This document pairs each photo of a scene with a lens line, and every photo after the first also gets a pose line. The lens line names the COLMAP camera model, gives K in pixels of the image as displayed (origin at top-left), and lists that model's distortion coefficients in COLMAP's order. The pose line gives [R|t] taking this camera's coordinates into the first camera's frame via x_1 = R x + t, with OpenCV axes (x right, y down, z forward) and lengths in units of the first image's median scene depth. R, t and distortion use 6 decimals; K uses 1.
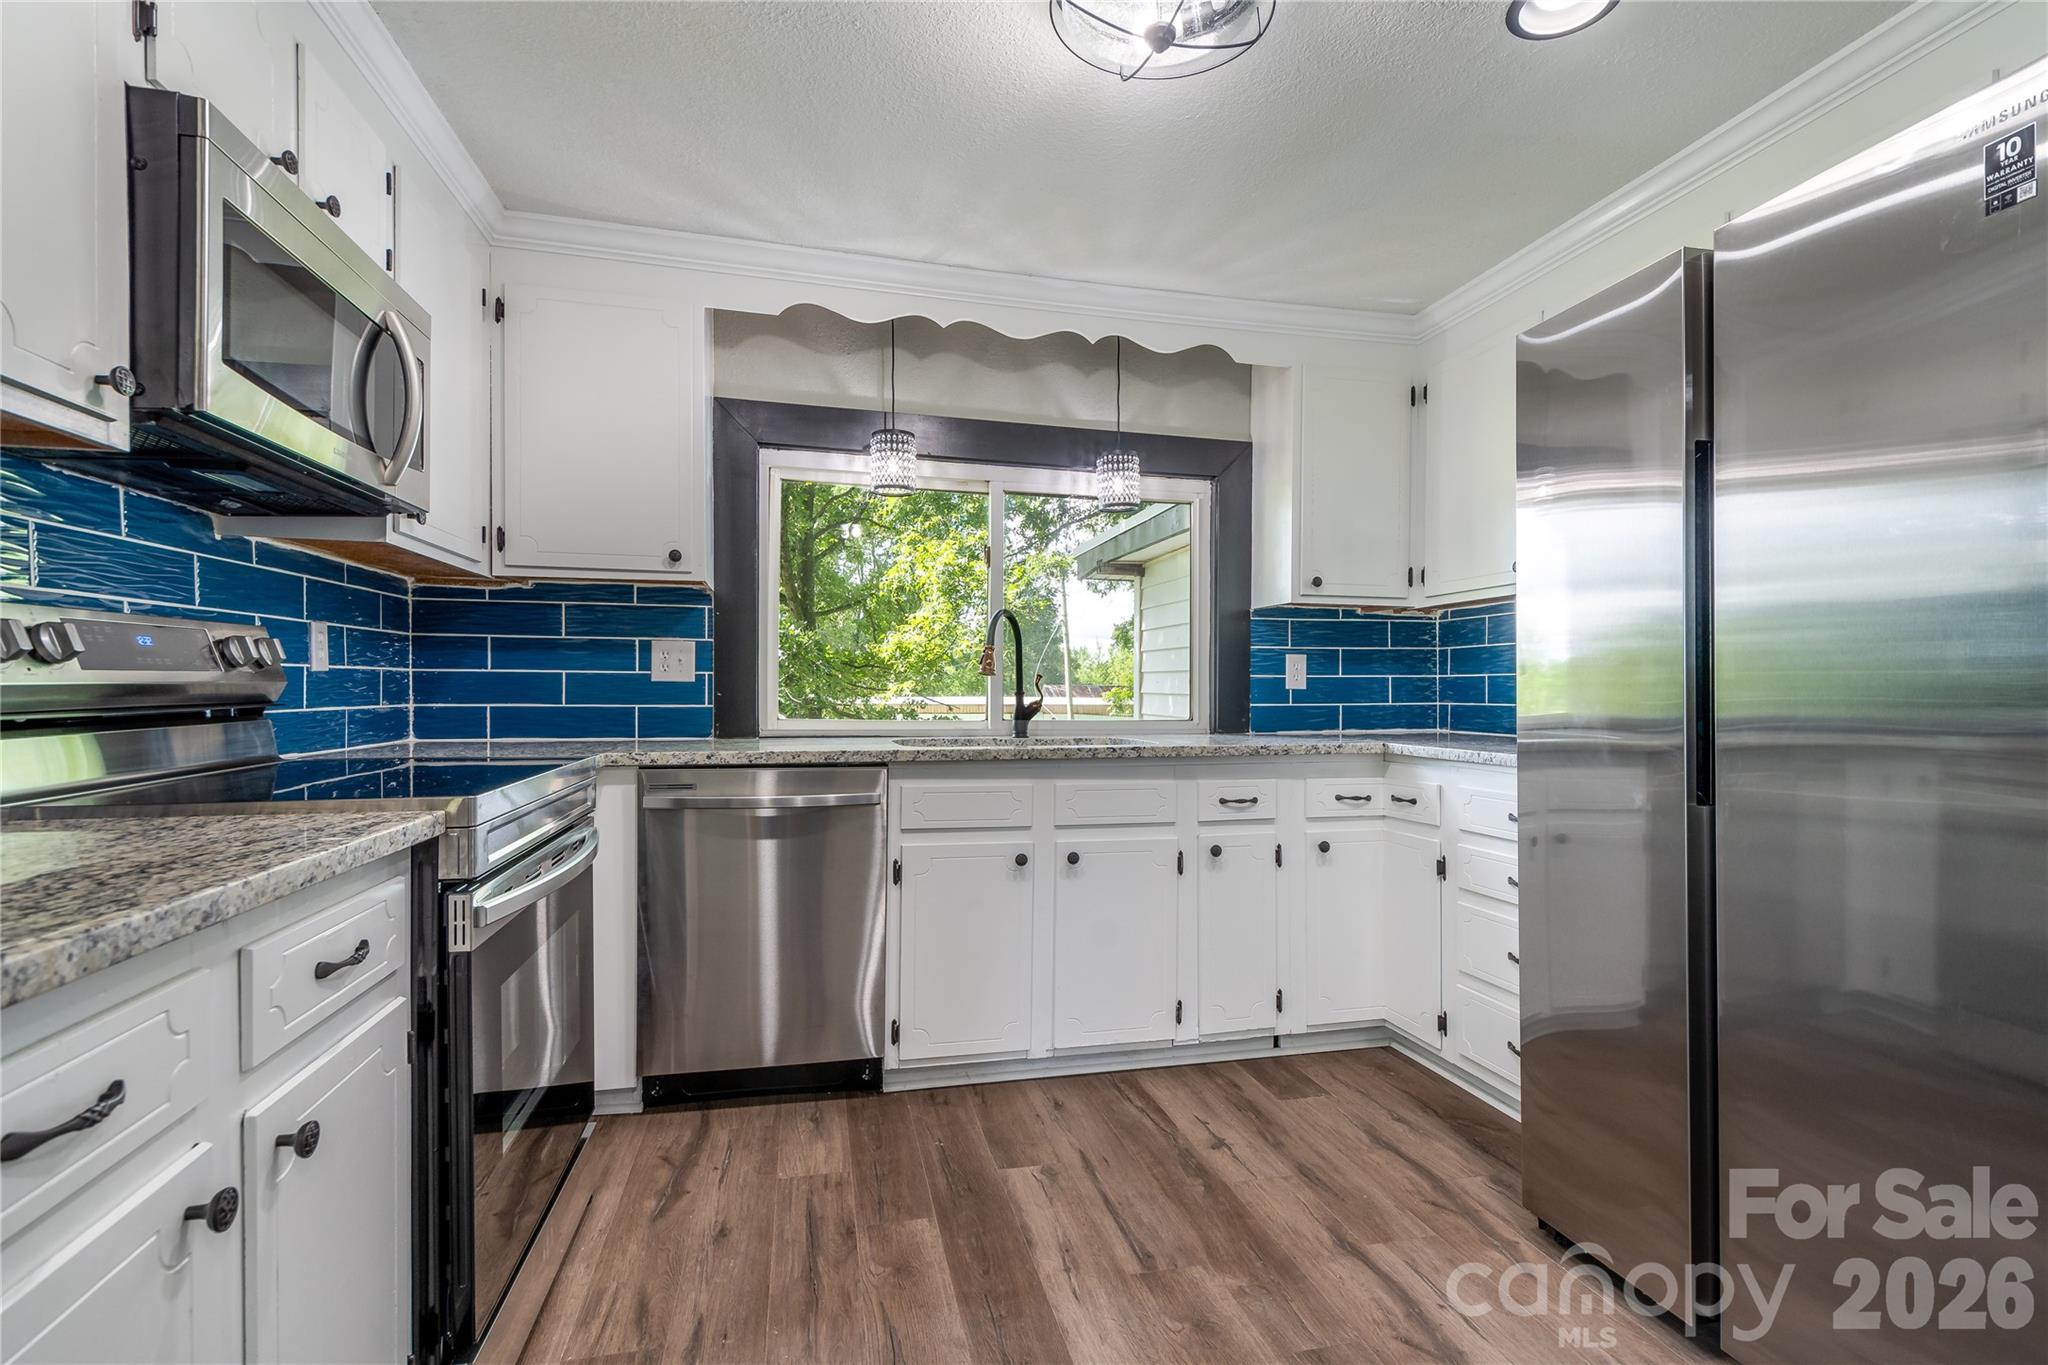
lens RADIAL K [[968.3, 0, 1029.1], [0, 968.3, 699.4], [0, 0, 1]] dist [0.002891, -0.002612]
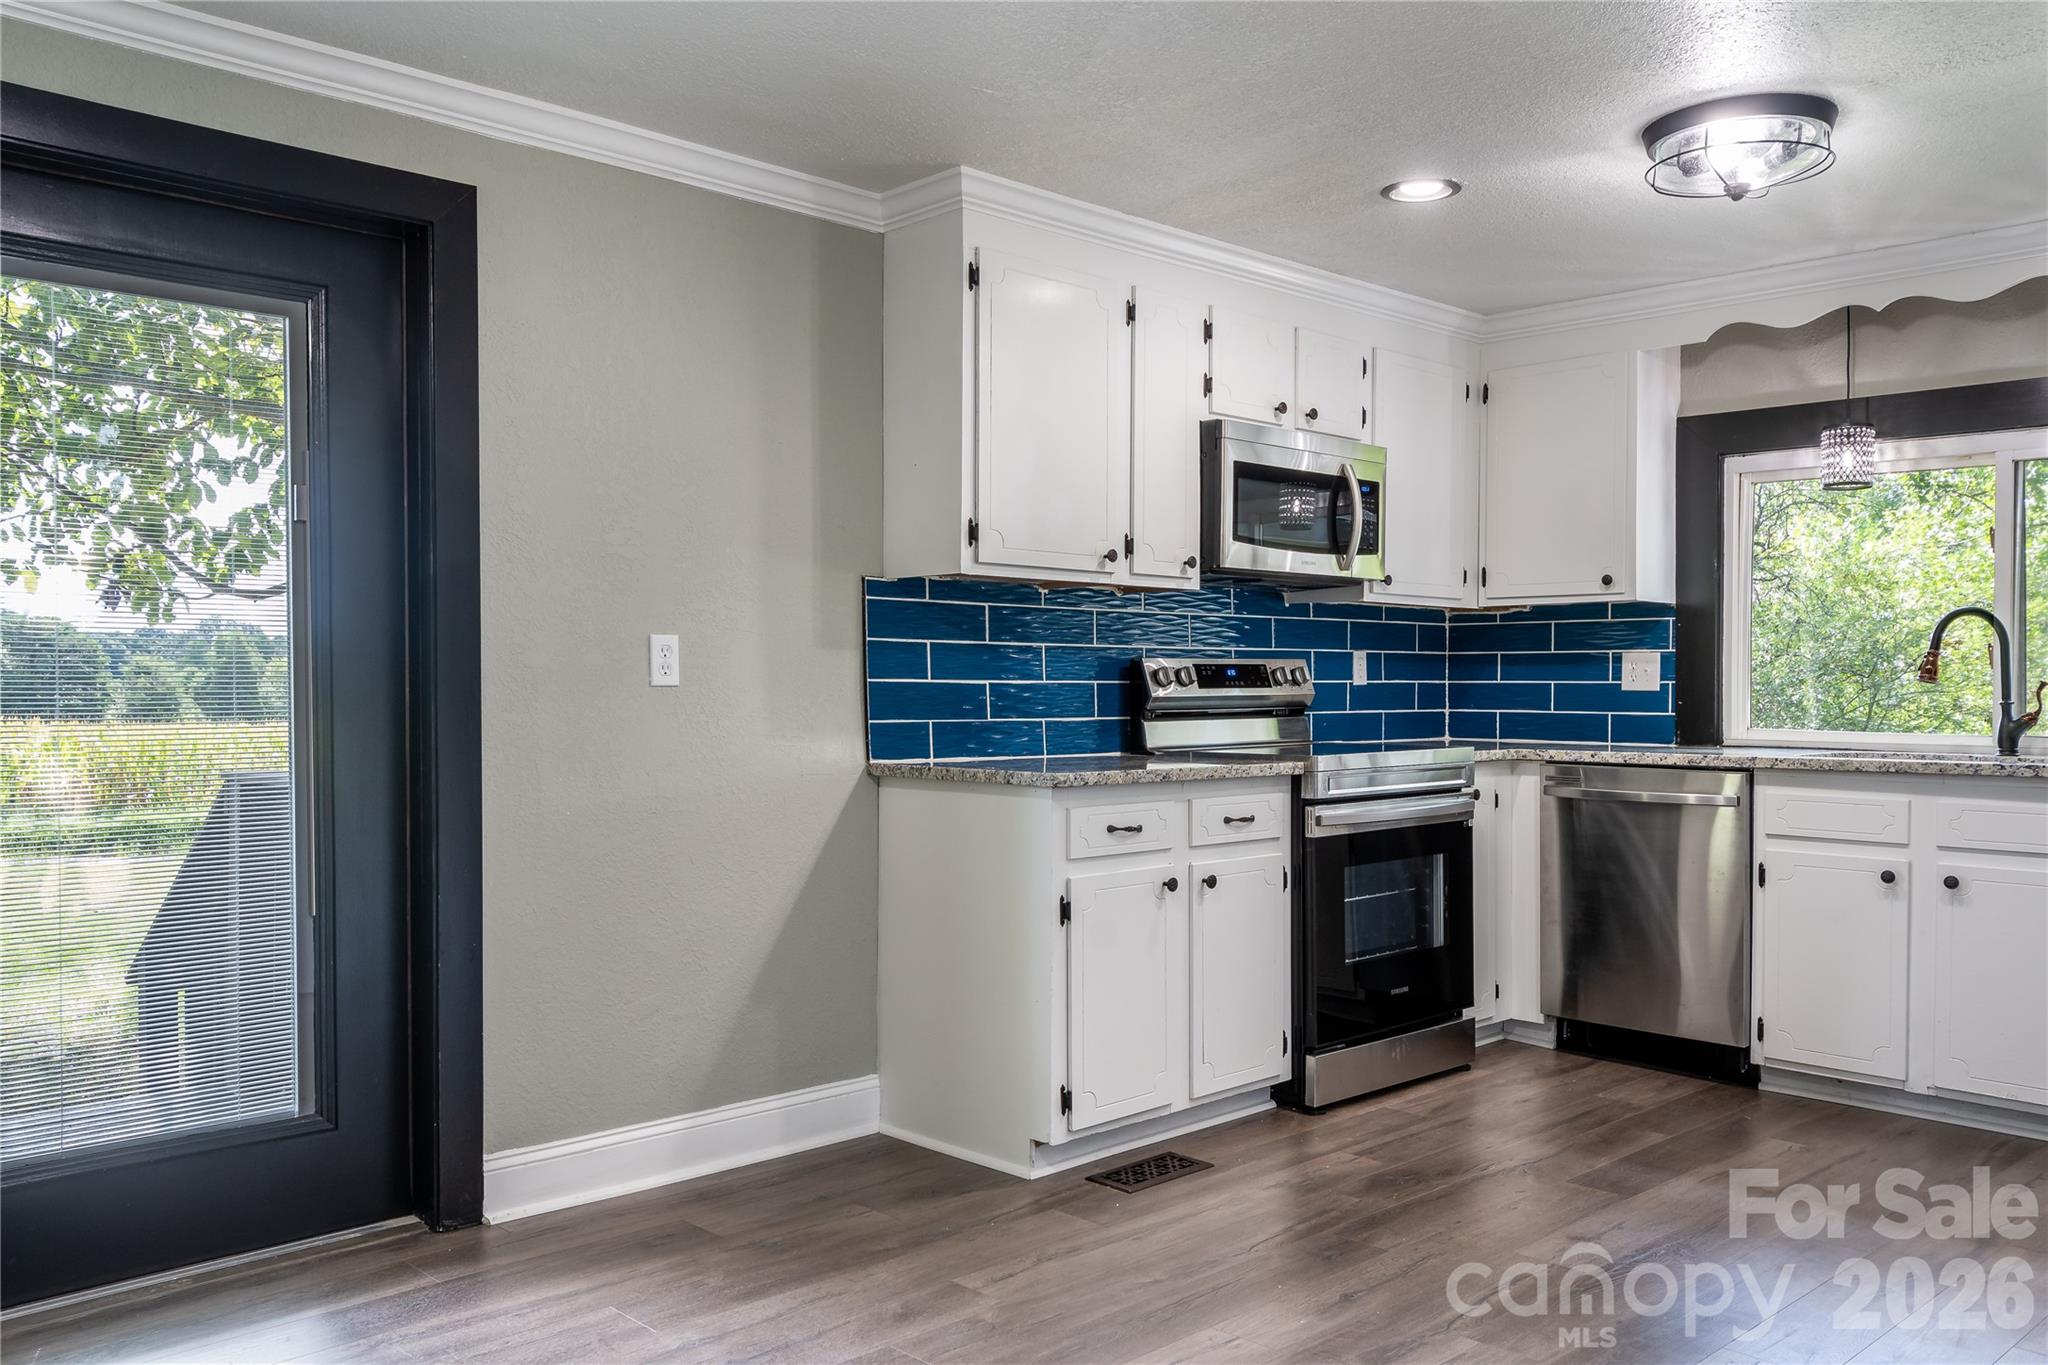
lens RADIAL K [[1603.5, 0, 1024.0], [0, 1603.5, 687.9], [0, 0, 1]] dist [0.010752, 0.003489]
pose [[0.501334, -0.003127, -0.865248, 0.939121], [-0.008876, 0.999922, -0.008757, -0.000128], [0.865208, 0.012071, 0.501267, -0.541137]]
